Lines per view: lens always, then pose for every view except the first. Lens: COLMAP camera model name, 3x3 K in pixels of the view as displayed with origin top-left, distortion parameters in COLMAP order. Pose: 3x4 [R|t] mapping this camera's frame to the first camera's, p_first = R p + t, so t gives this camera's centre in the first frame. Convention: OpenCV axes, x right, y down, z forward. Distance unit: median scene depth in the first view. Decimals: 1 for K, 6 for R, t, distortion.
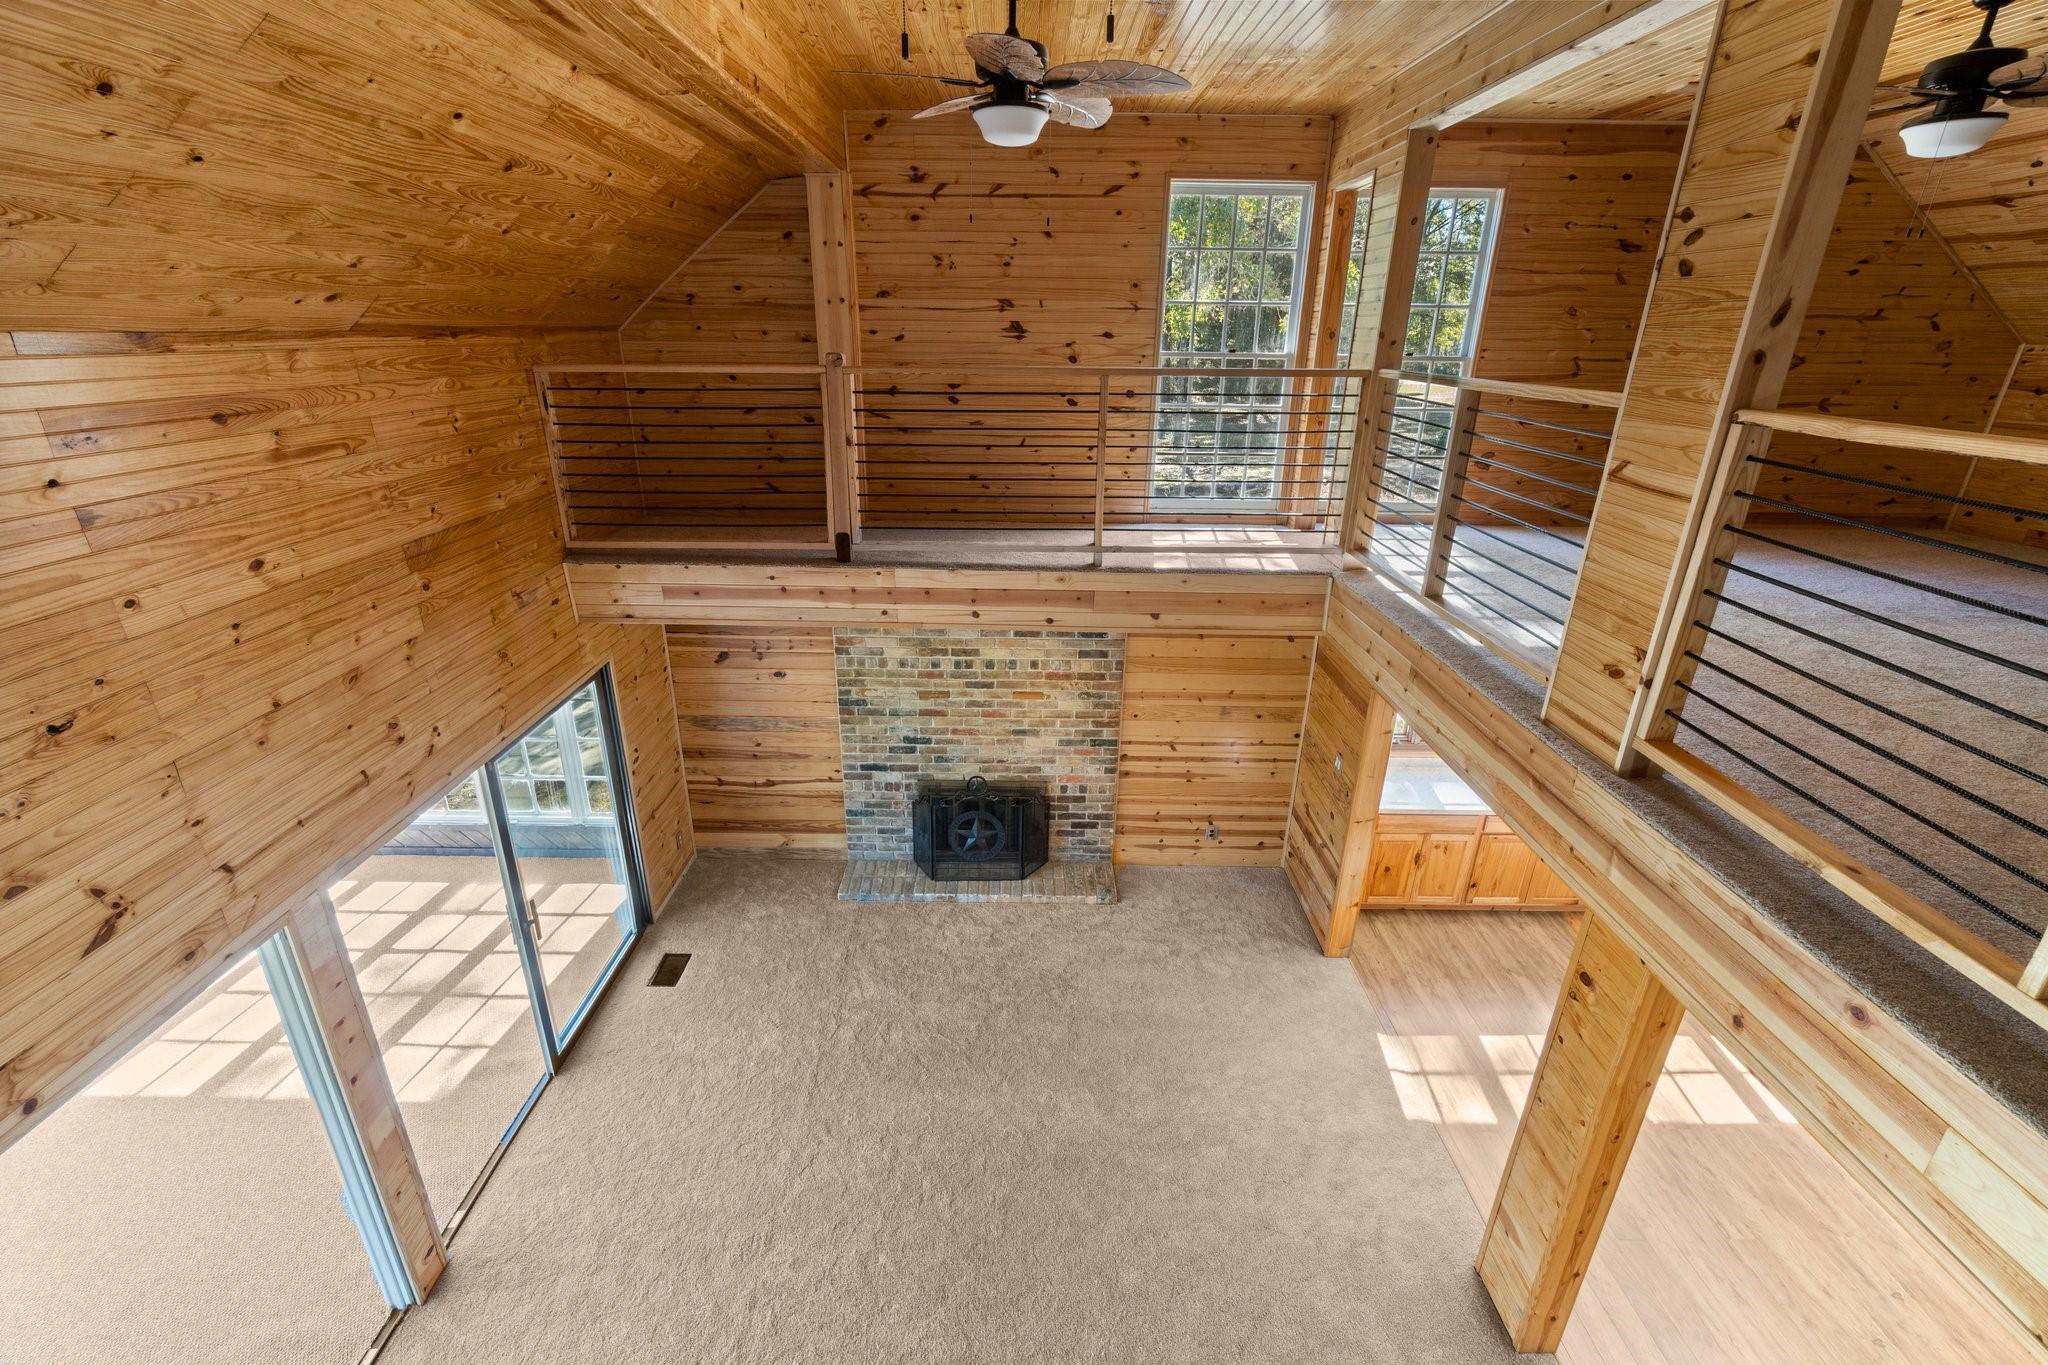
lens RADIAL K [[885.8, 0, 1016.3], [0, 885.8, 673.2], [0, 0, 1]] dist [-0.003118, 0.001122]
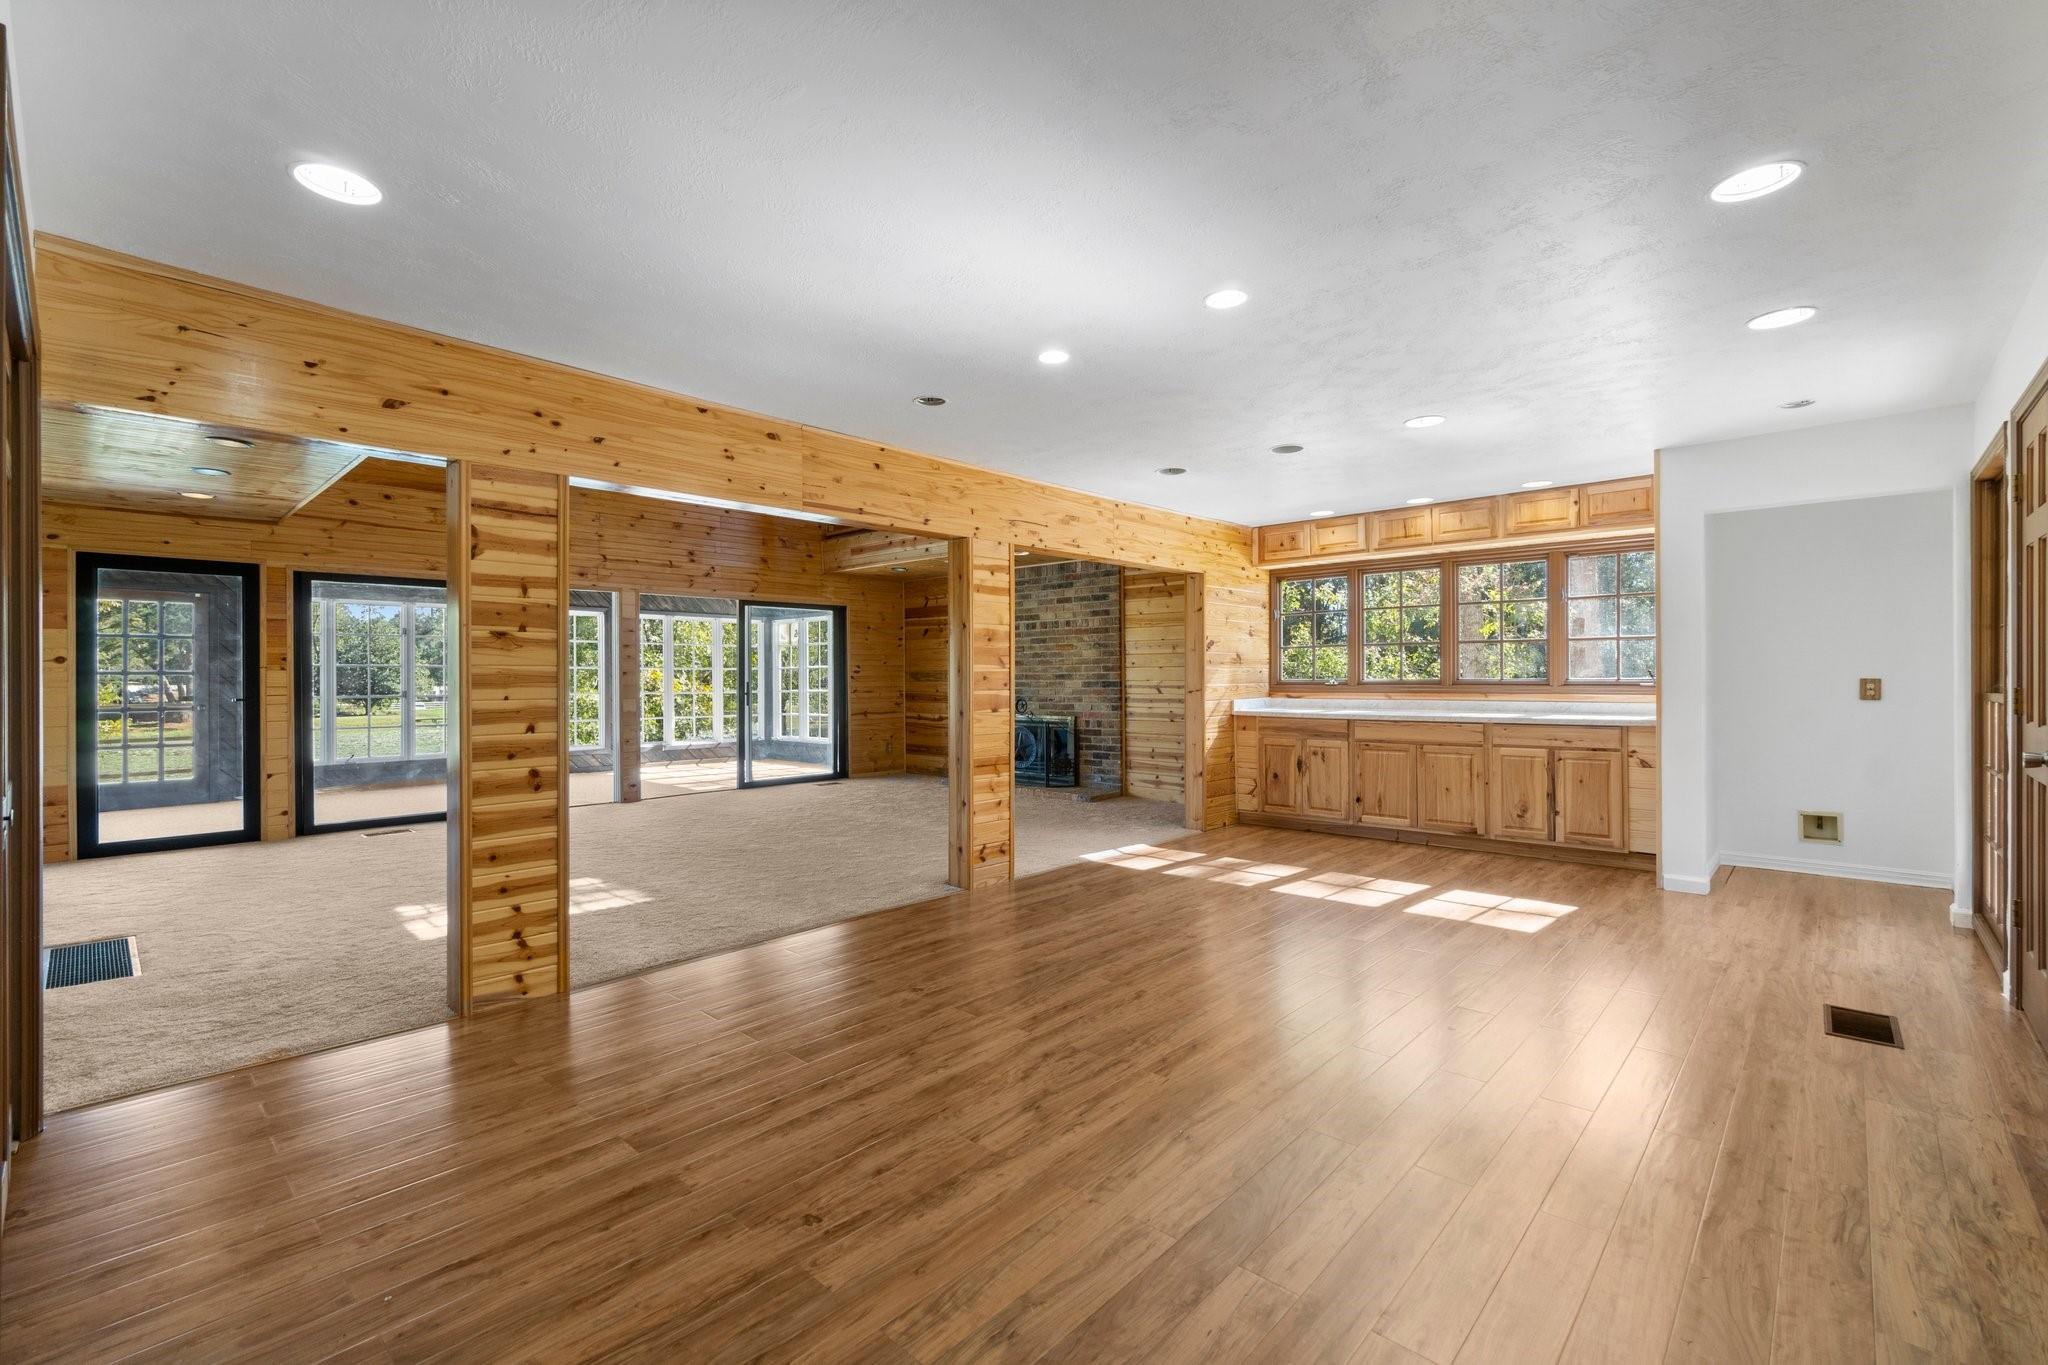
lens RADIAL K [[885.8, 0, 1019.8], [0, 885.8, 680.1], [0, 0, 1]] dist [-0.003118, 0.001122]
pose [[0.732948, -0.016605, -0.680082, 0.905520], [-0.234440, 0.932297, -0.275428, 0.472334], [0.638612, 0.361313, 0.679432, 0.021060]]
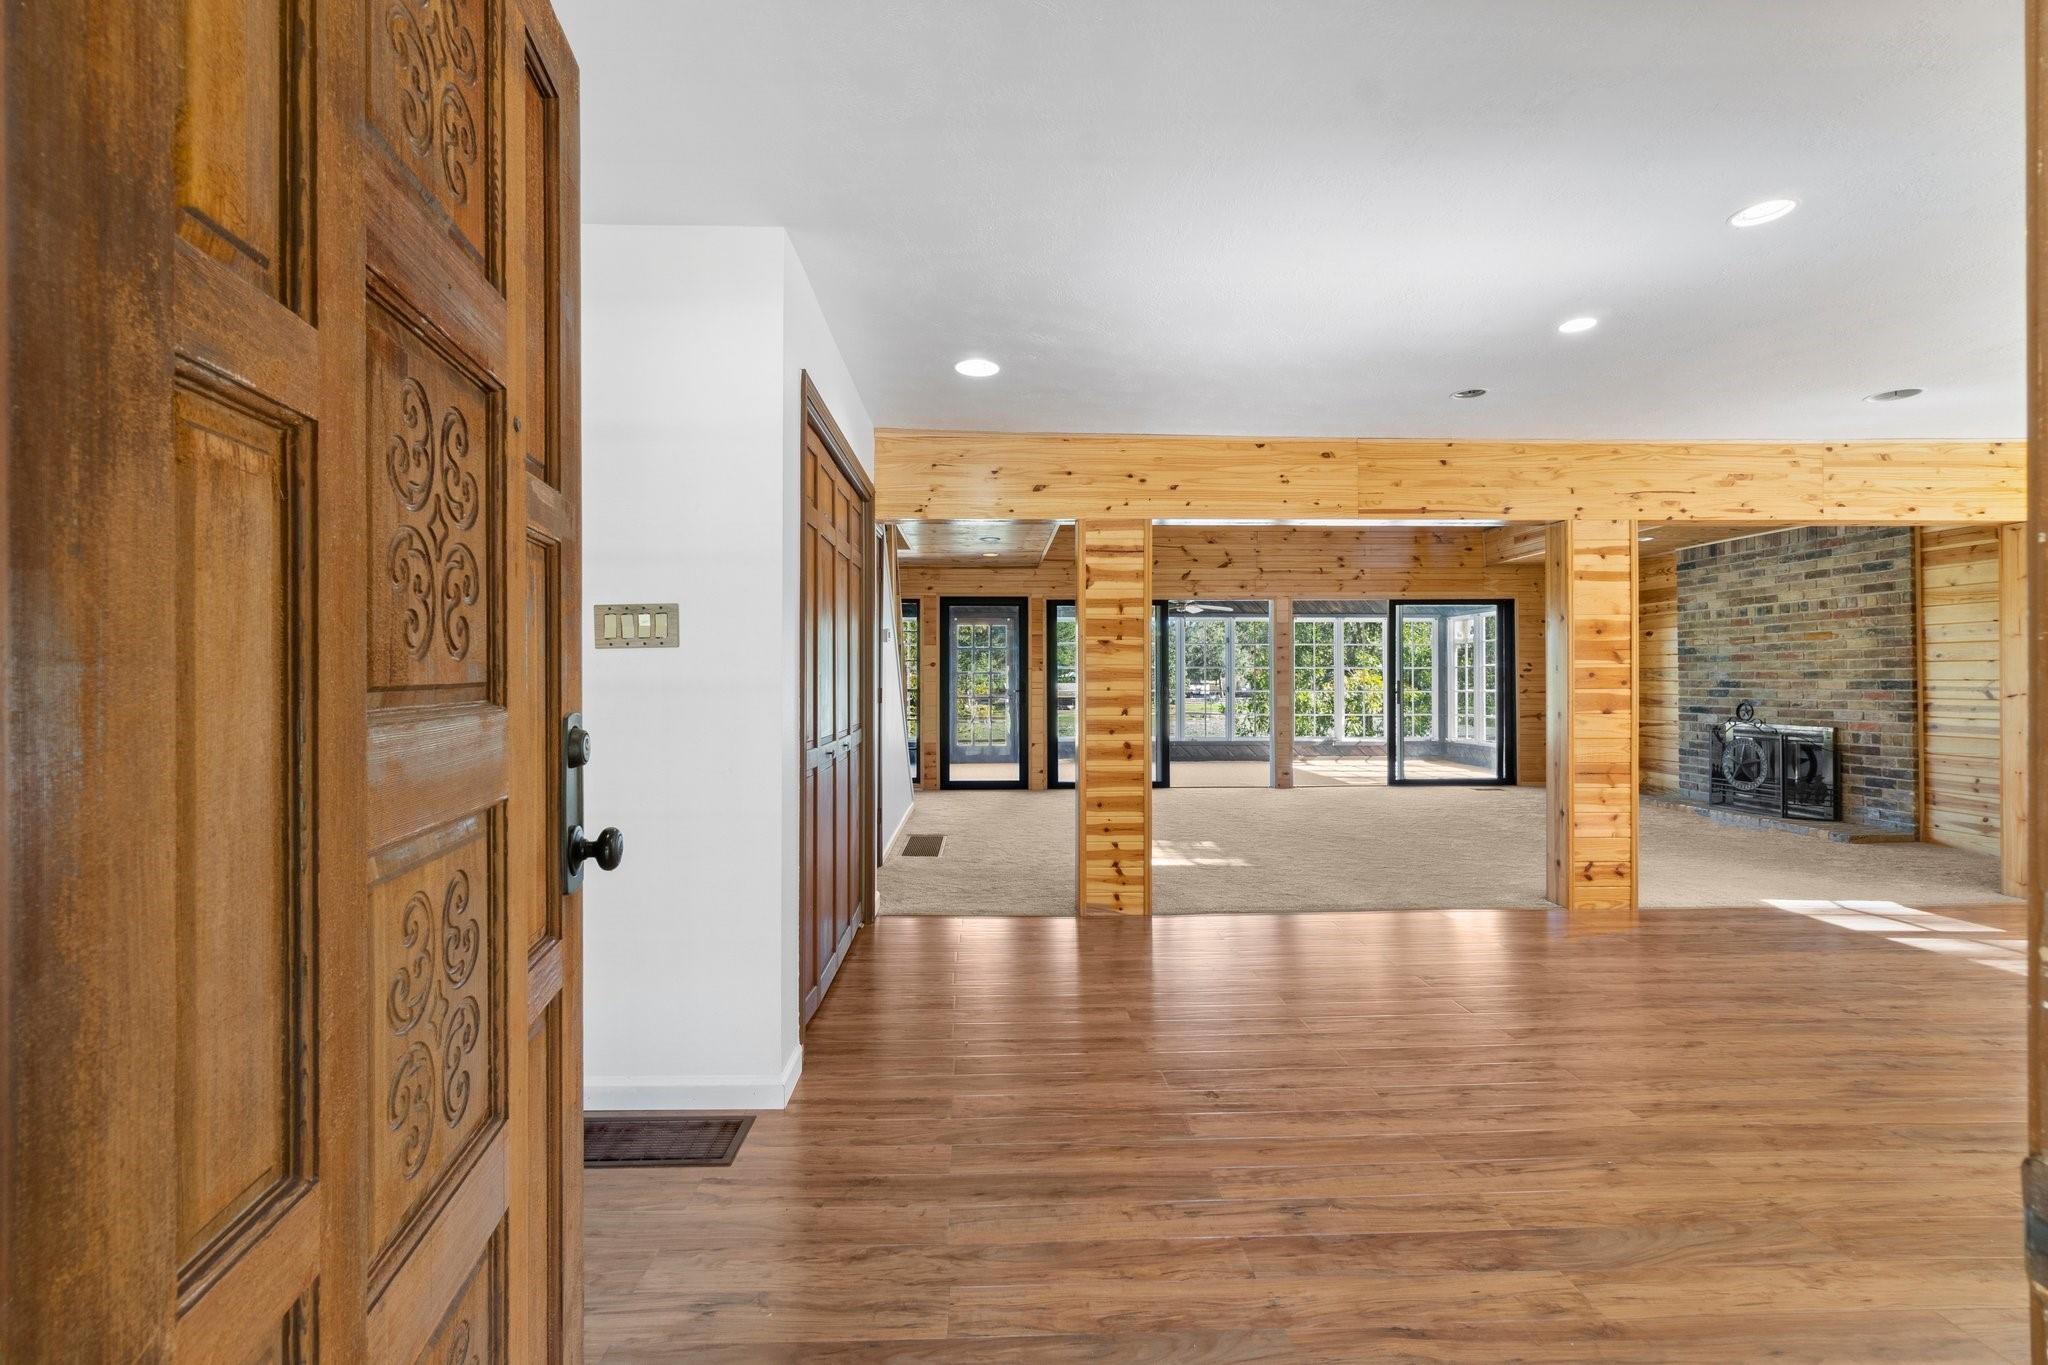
lens RADIAL K [[885.8, 0, 1011.7], [0, 885.8, 674.8], [0, 0, 1]] dist [-0.003118, 0.001122]
pose [[0.033992, -0.021749, -0.999185, 1.031126], [-0.363717, 0.930938, -0.032637, 0.451446], [0.930889, 0.364530, 0.023734, 0.089904]]
